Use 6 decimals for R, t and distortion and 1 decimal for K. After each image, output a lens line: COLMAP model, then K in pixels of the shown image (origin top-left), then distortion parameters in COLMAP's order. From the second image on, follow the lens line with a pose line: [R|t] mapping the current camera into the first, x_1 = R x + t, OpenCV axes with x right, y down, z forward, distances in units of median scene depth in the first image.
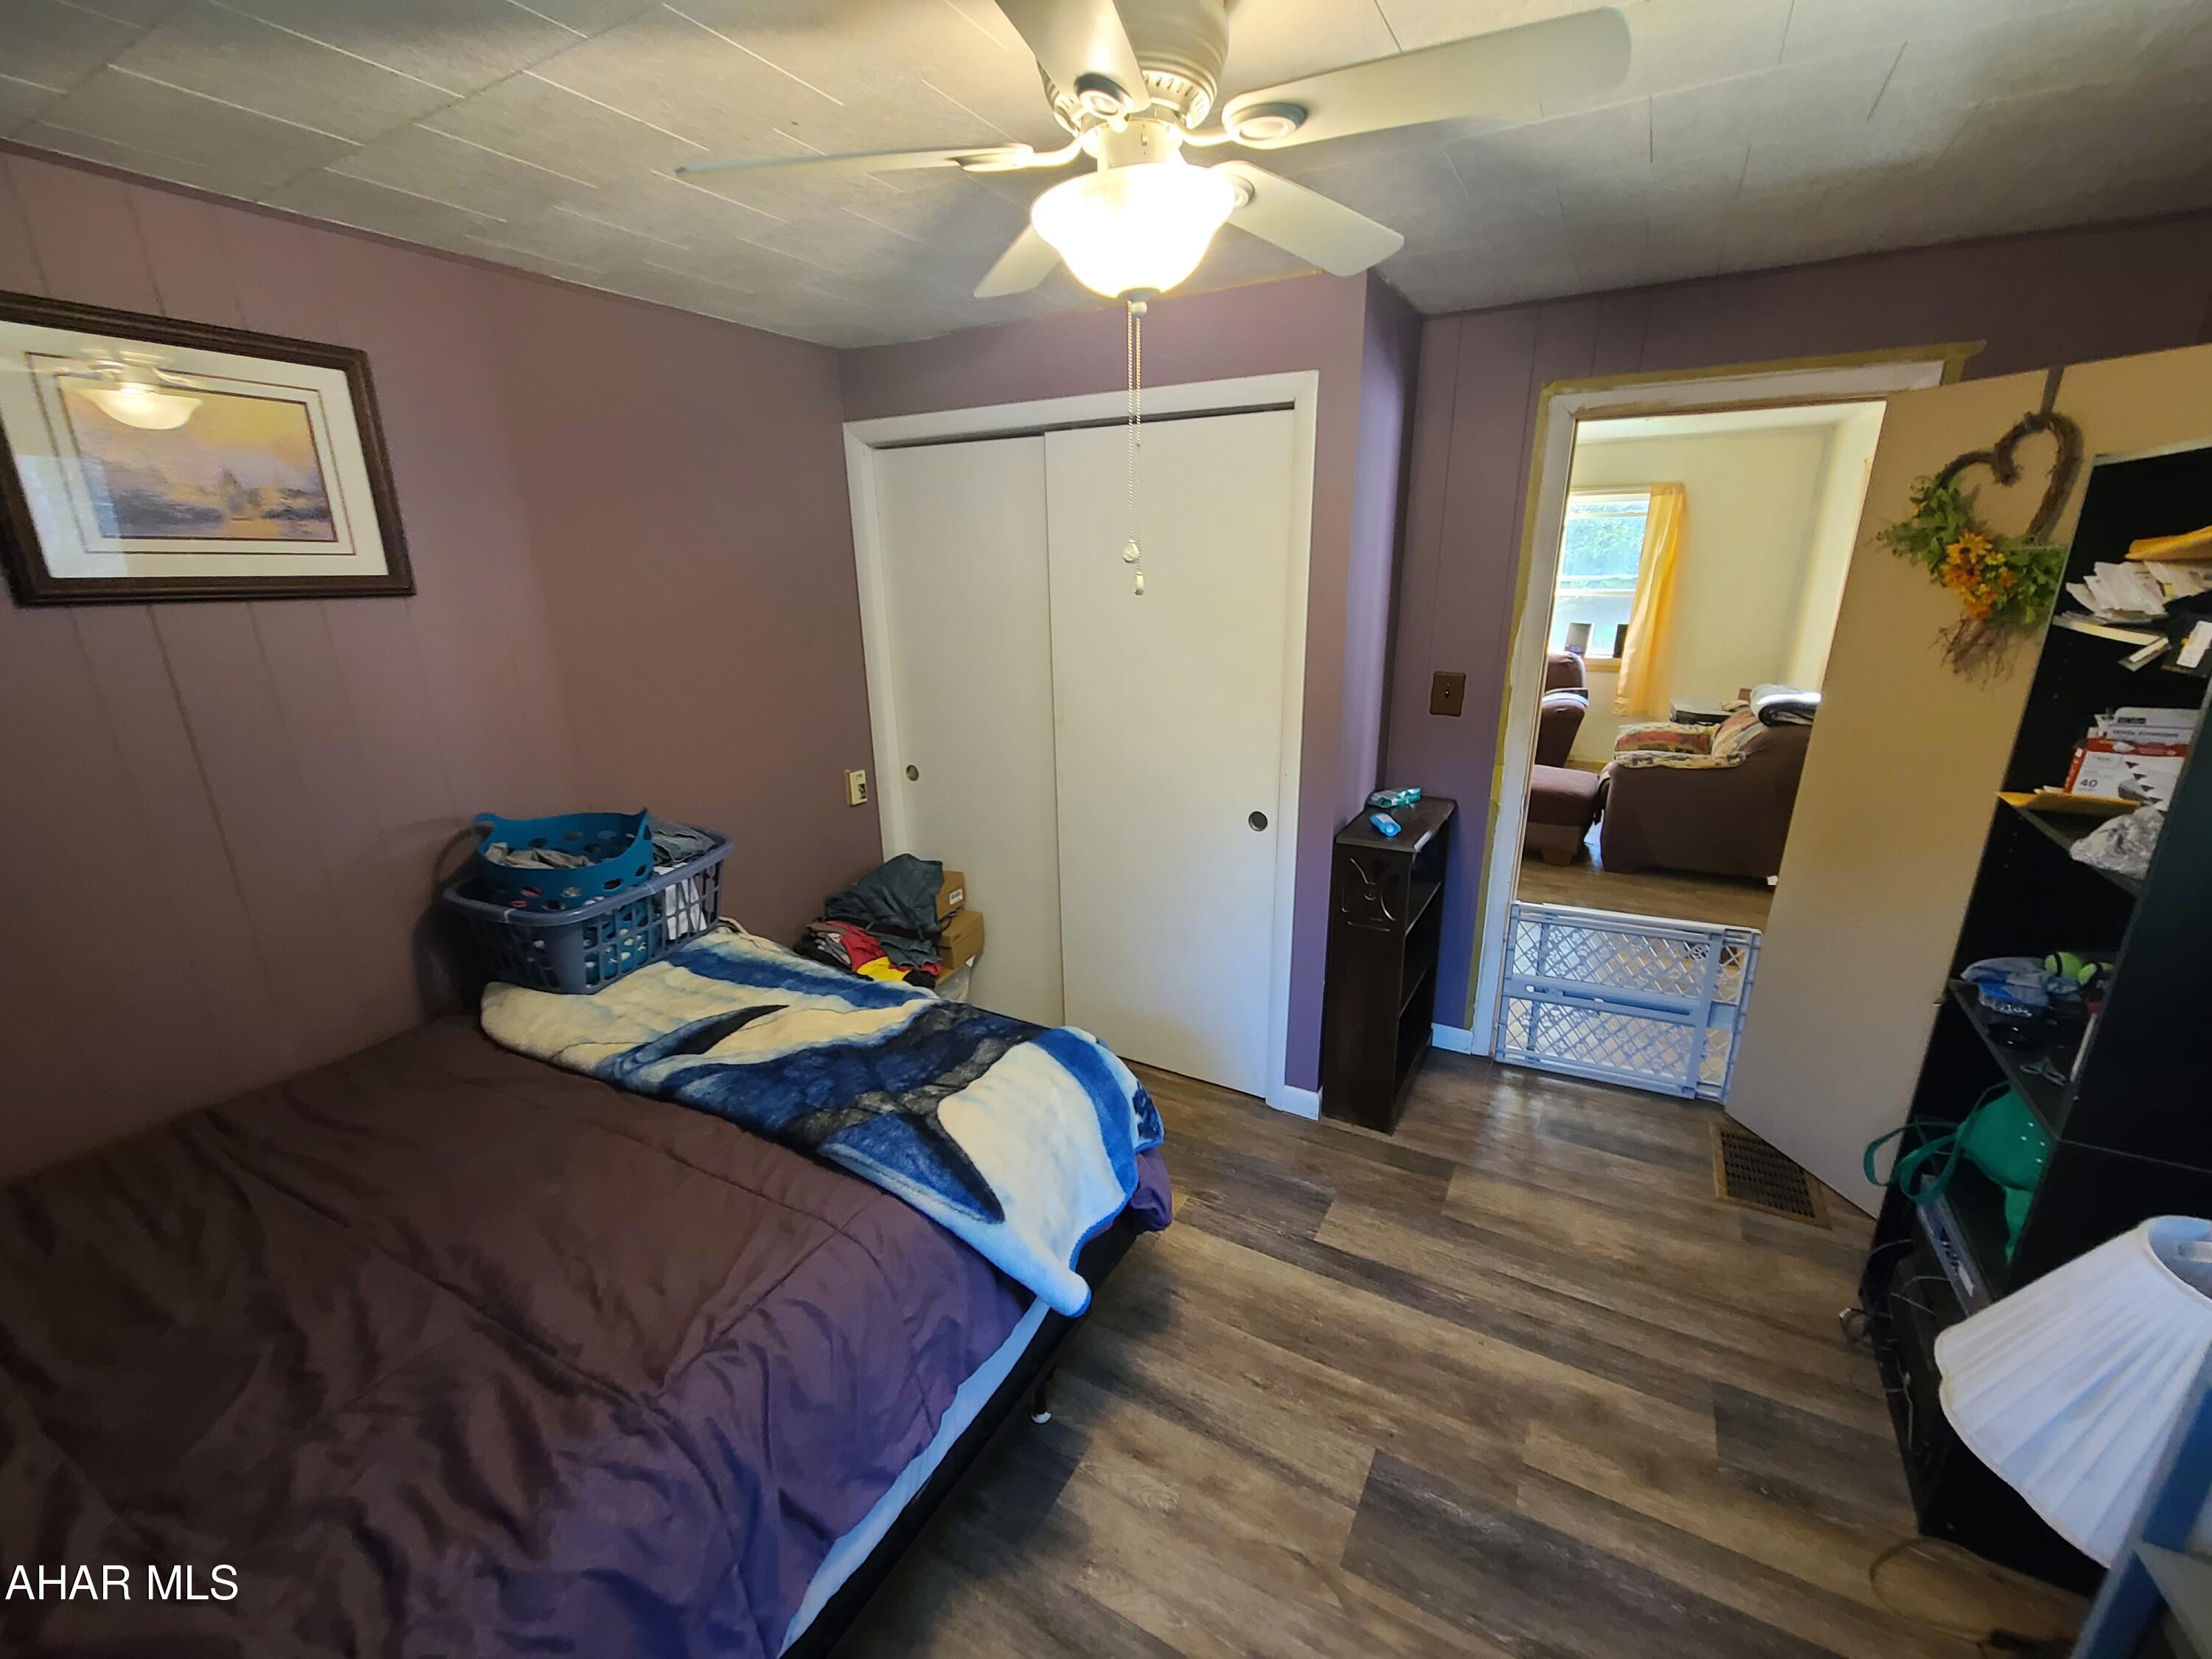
lens RADIAL K [[909.0, 0, 1112.9], [0, 909.0, 832.4], [0, 0, 1]] dist [0.006917, -0.000290]
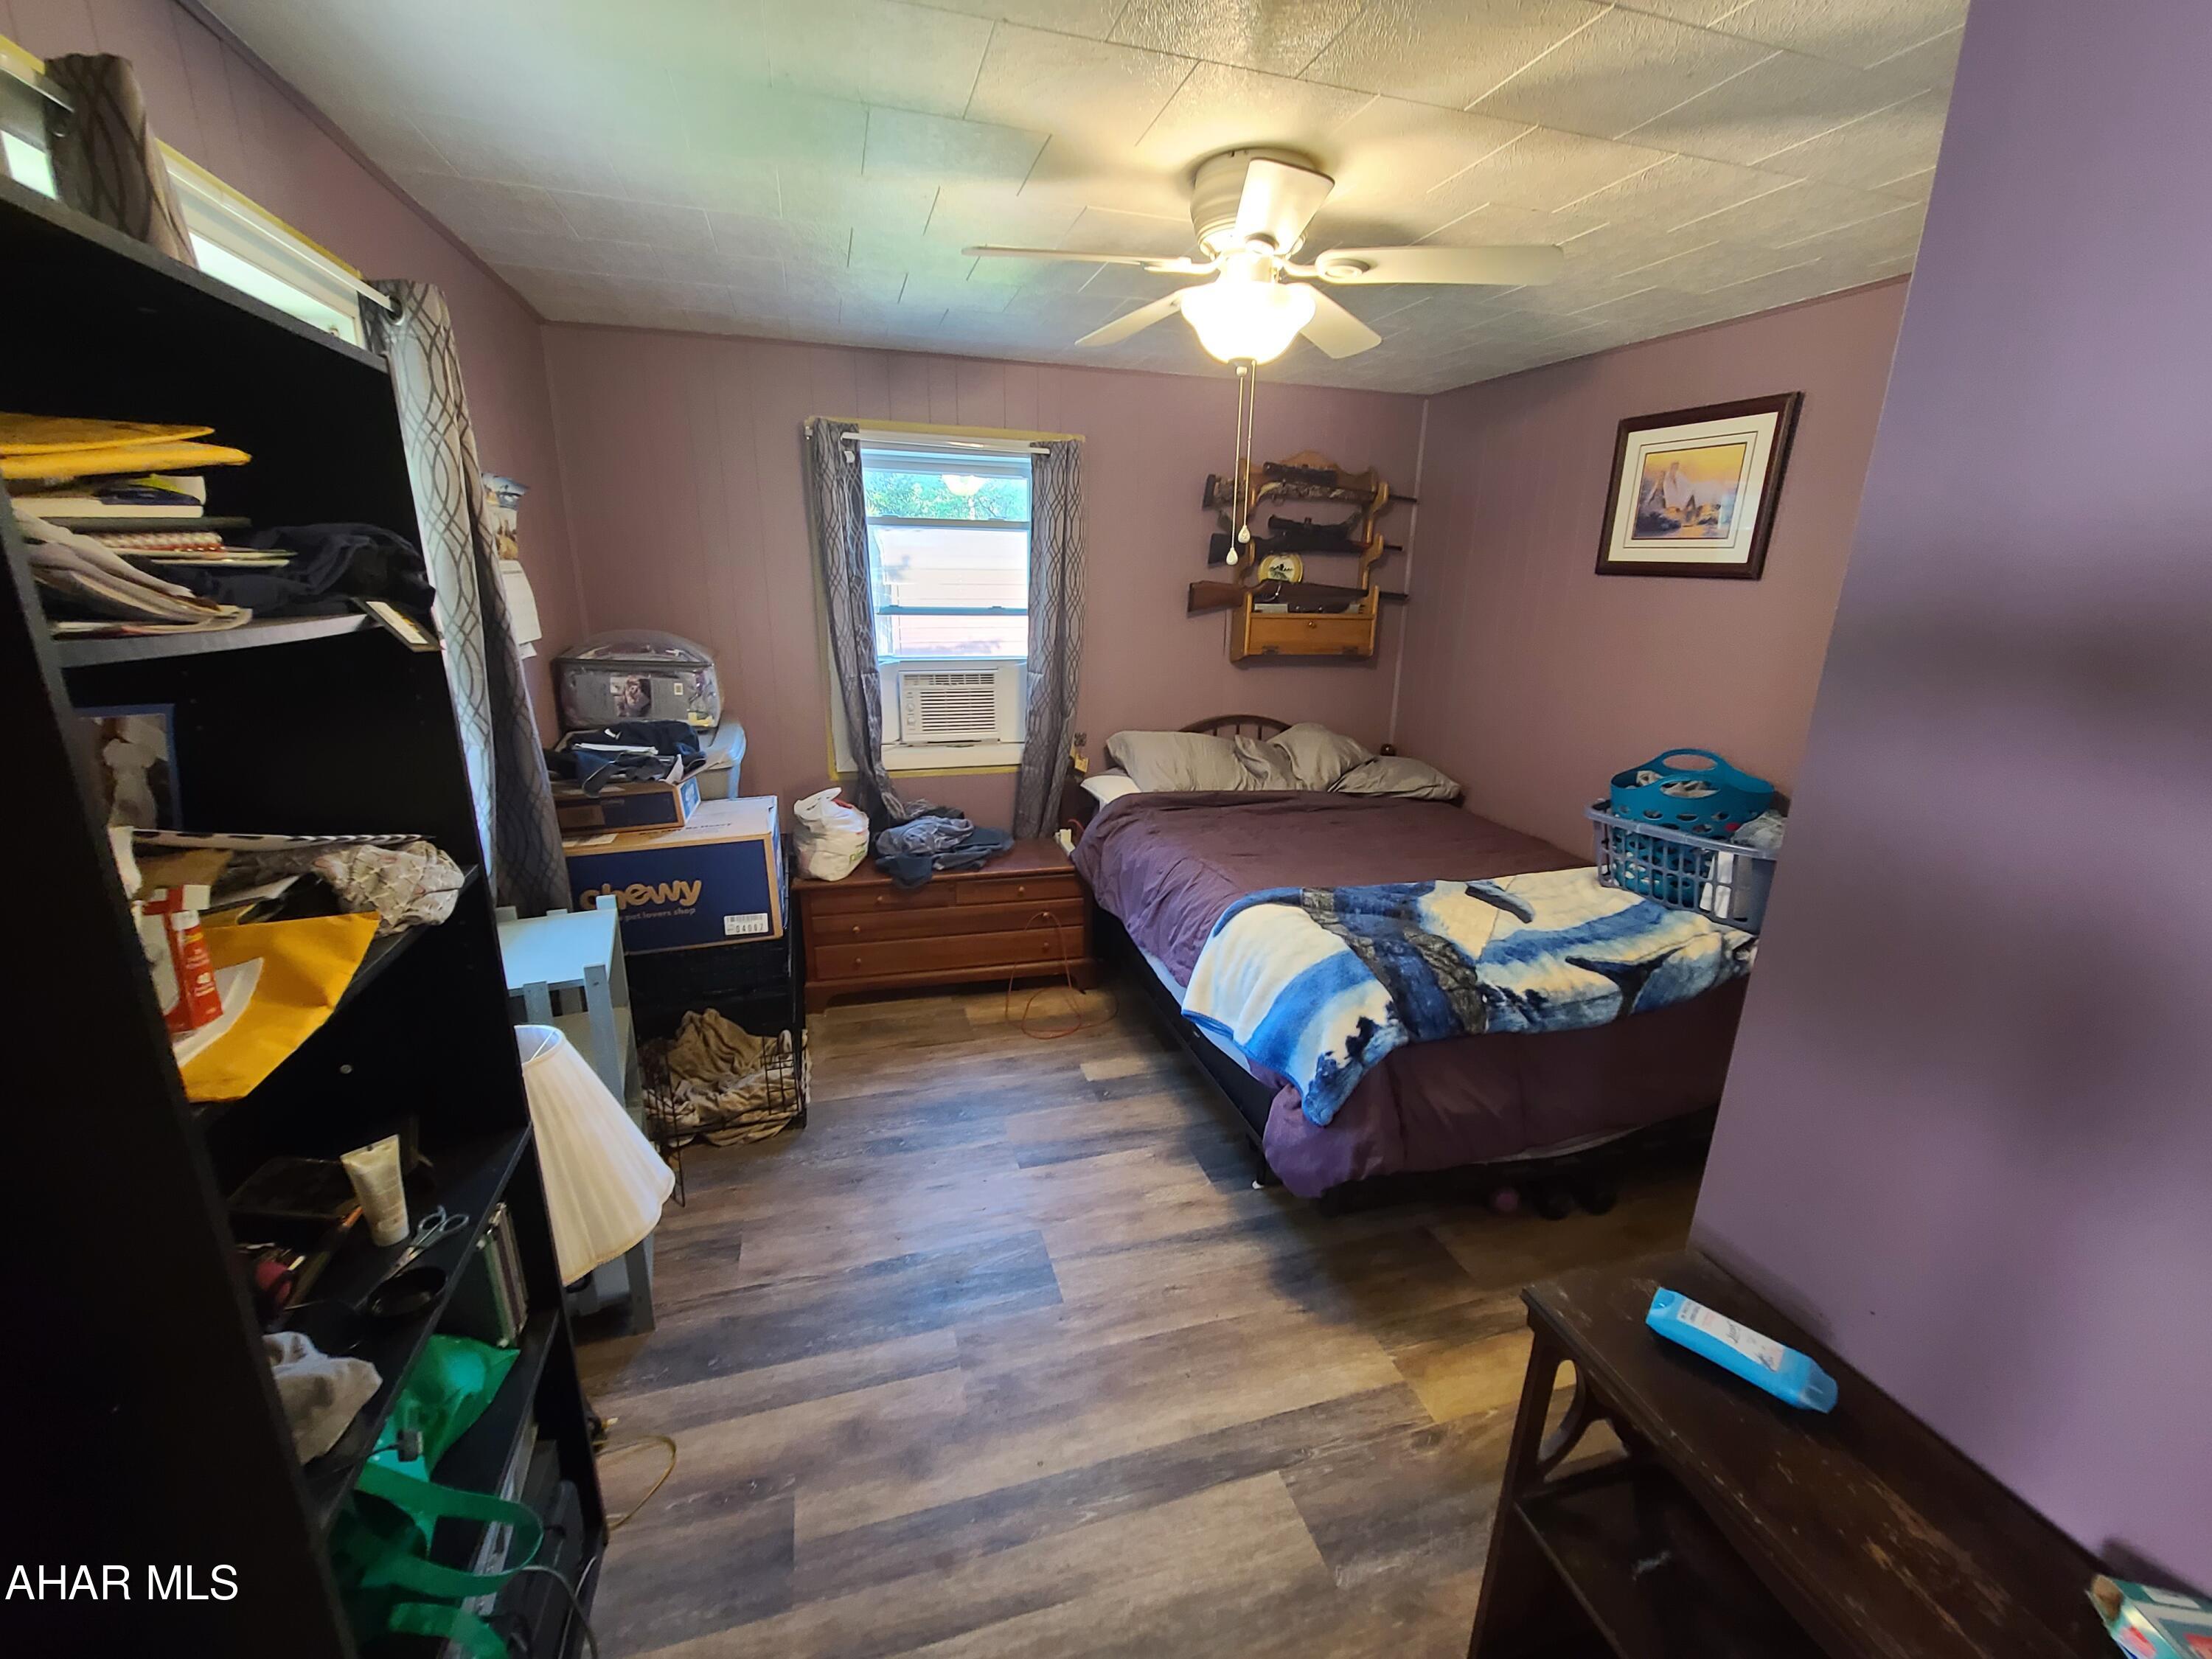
lens RADIAL K [[909.0, 0, 1105.7], [0, 909.0, 832.0], [0, 0, 1]] dist [0.006917, -0.000290]
pose [[-0.684342, 0.200903, -0.700938, 0.900404], [-0.226784, 0.854972, 0.466467, -0.370232], [0.692998, 0.478184, -0.539532, 1.312039]]
